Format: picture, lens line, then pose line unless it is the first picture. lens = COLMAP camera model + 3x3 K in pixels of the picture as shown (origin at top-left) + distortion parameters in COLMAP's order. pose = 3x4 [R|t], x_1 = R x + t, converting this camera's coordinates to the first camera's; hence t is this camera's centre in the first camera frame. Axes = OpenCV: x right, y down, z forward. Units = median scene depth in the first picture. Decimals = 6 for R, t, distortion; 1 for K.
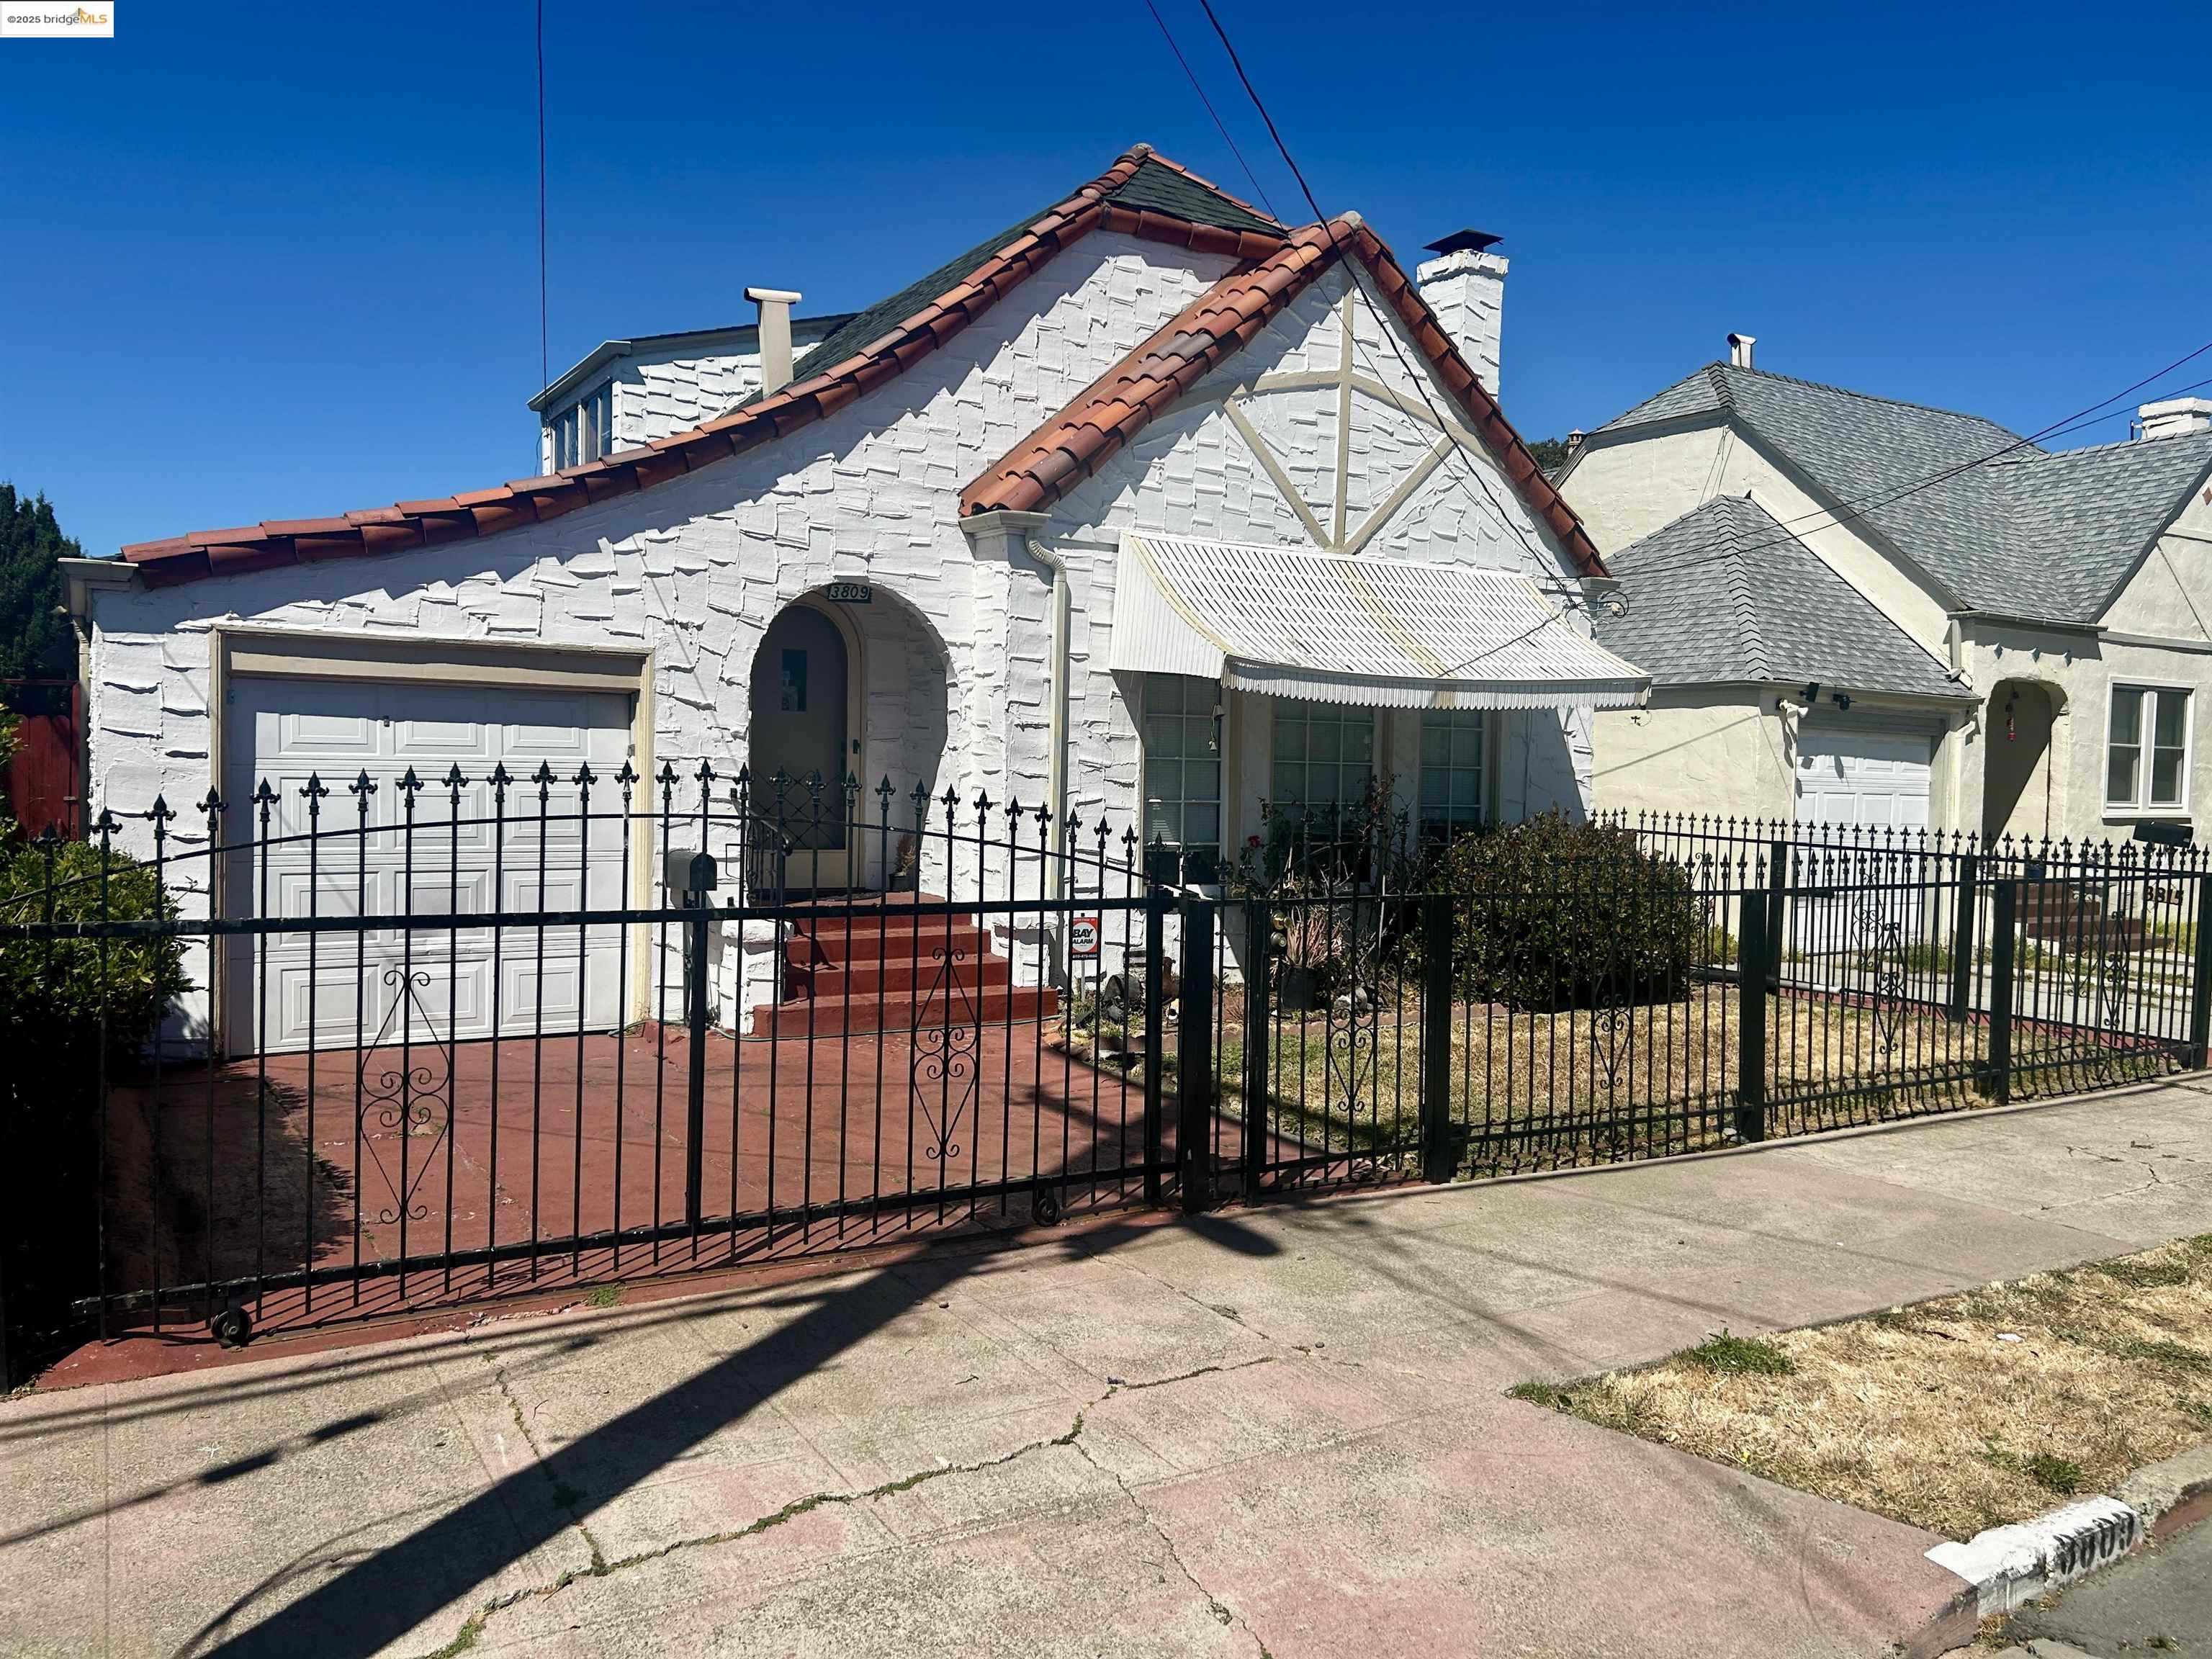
lens RADIAL K [[1665.2, 0, 1109.1], [0, 1665.2, 835.0], [0, 0, 1]] dist [0.062450, -0.066732]
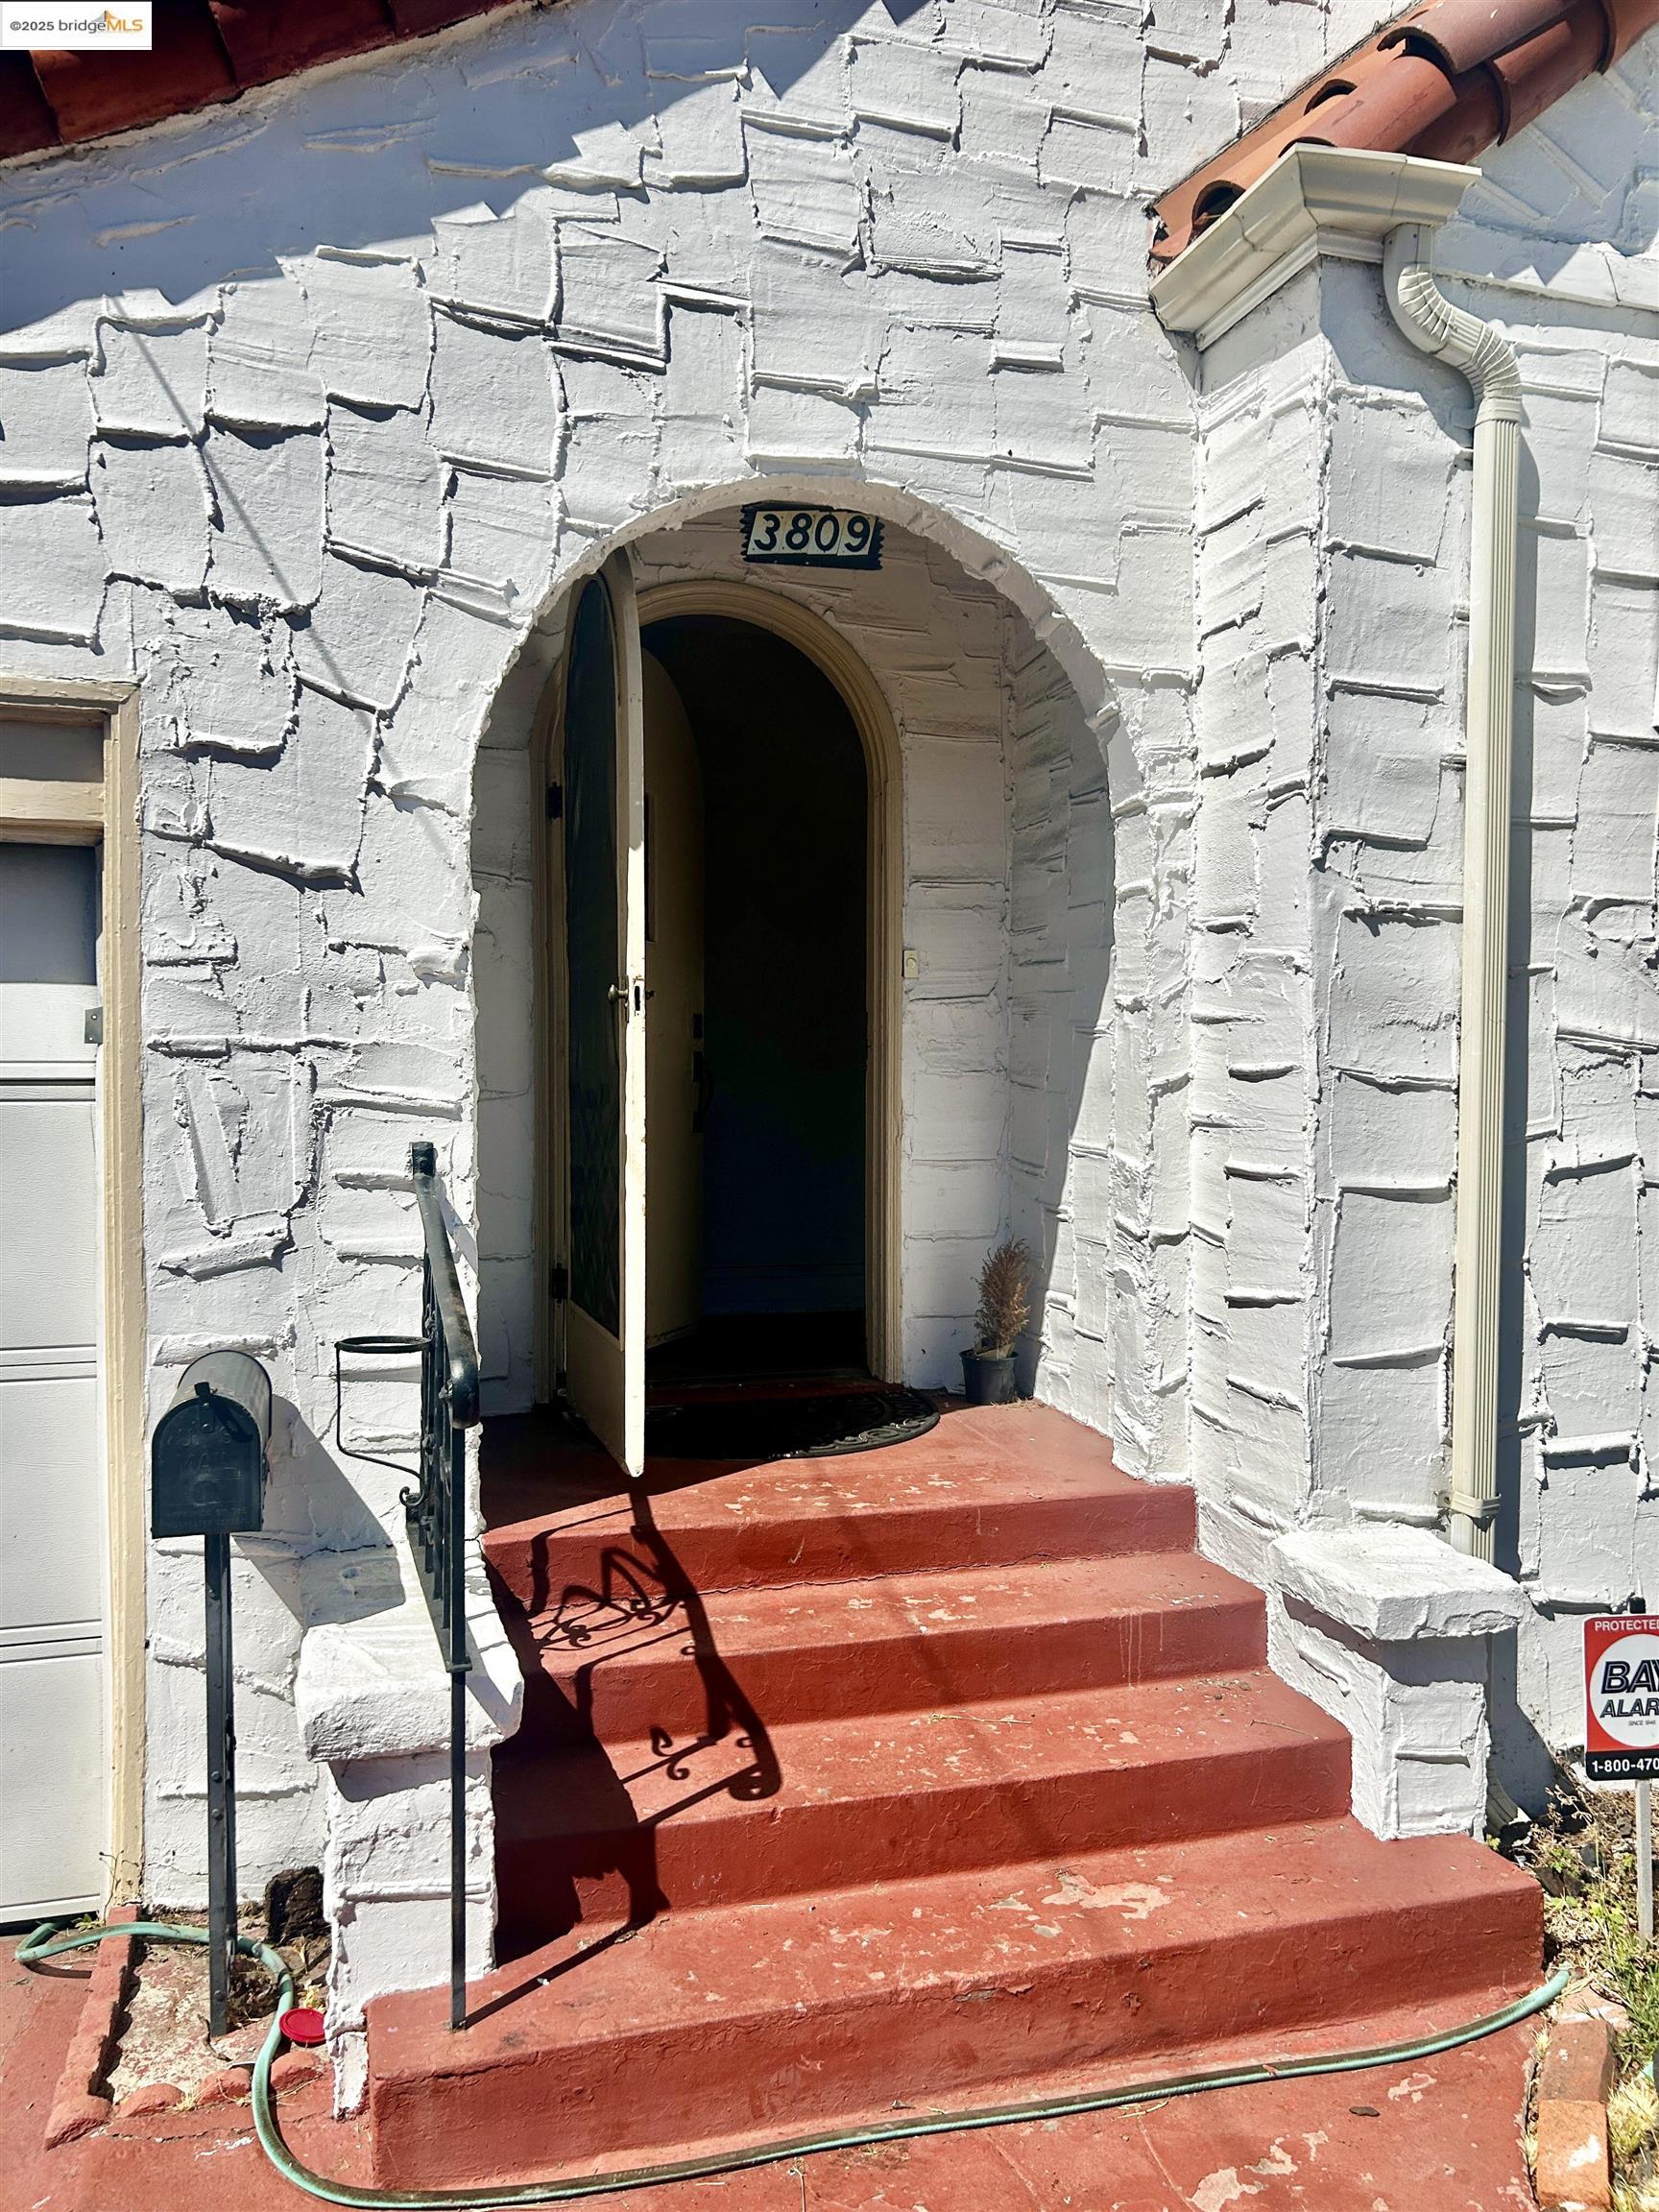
lens RADIAL K [[1665.2, 0, 817.7], [0, 1665.2, 1136.0], [0, 0, 1]] dist [0.062450, -0.066732]
pose [[0.964640, -0.009501, -0.263398, -0.068140], [0.006930, 0.999919, -0.010688, -0.023775], [0.263478, 0.008485, 0.964628, 0.677195]]
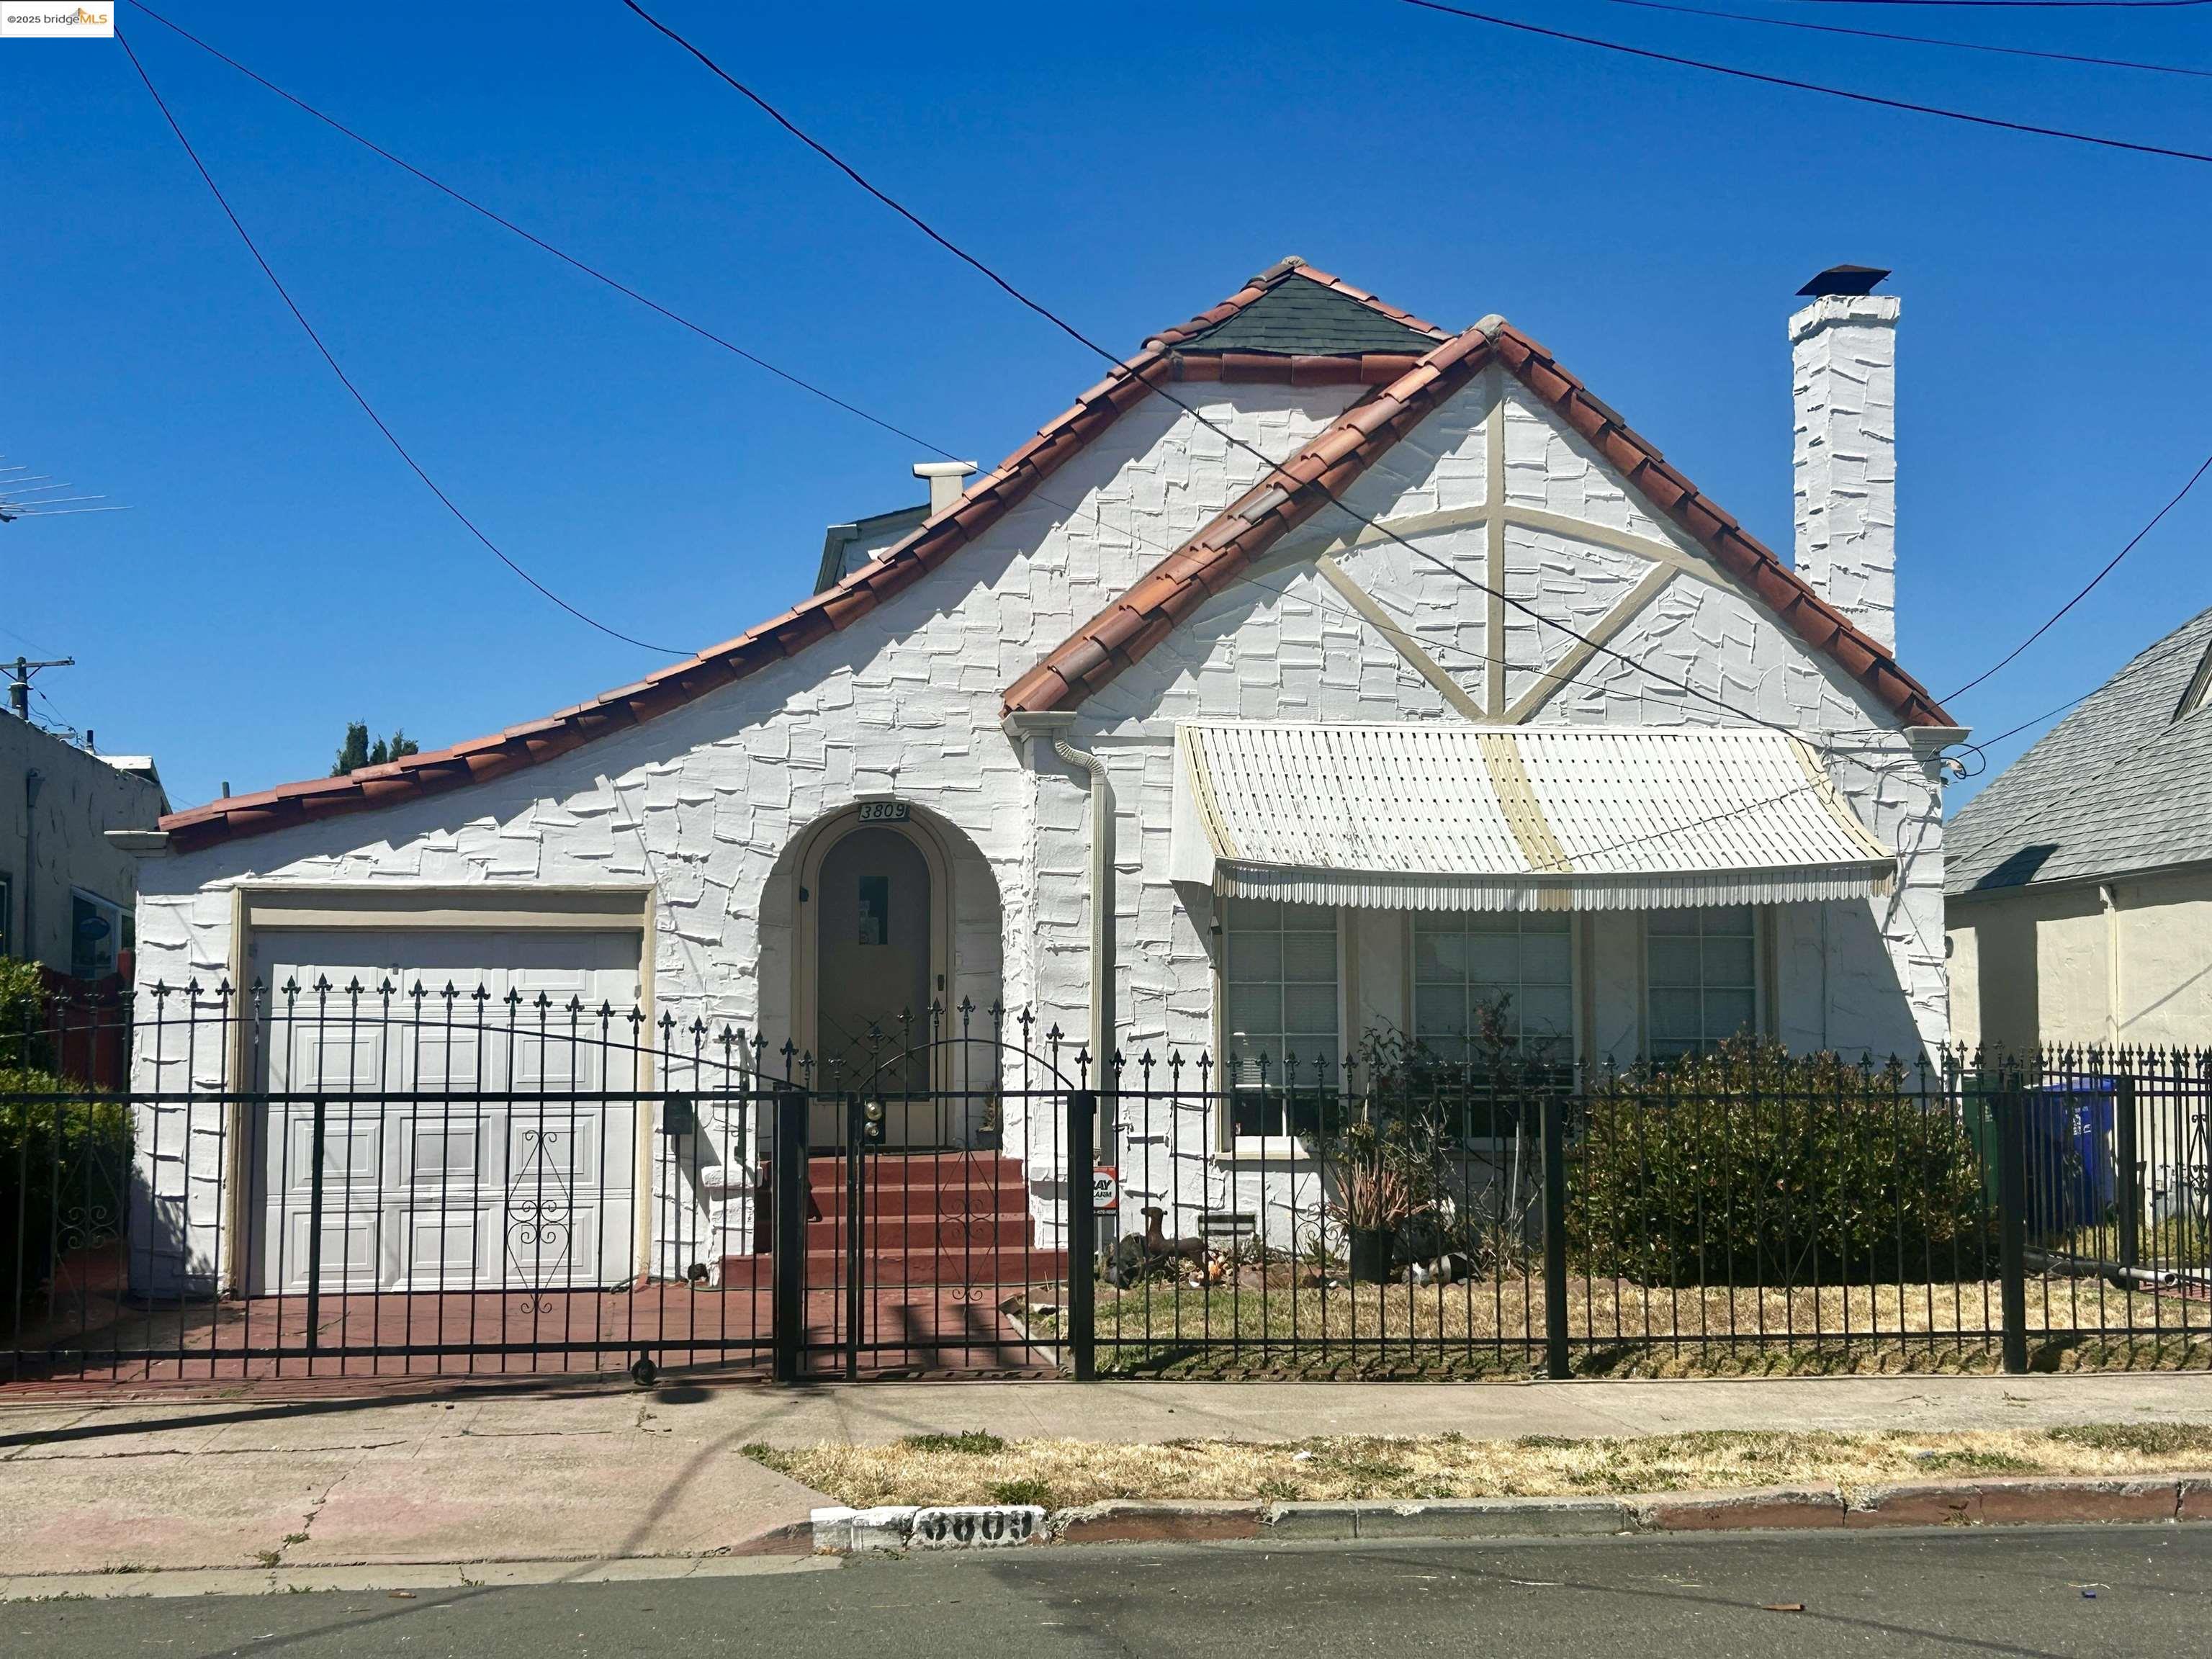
lens RADIAL K [[2891.6, 0, 1103.1], [0, 2891.6, 839.6], [0, 0, 1]] dist [0.140798, 0.000000]
pose [[0.917024, -0.053362, -0.395245, 0.571211], [0.005780, 0.992683, -0.120610, 0.060248], [0.398789, 0.108318, 0.910623, -0.383052]]
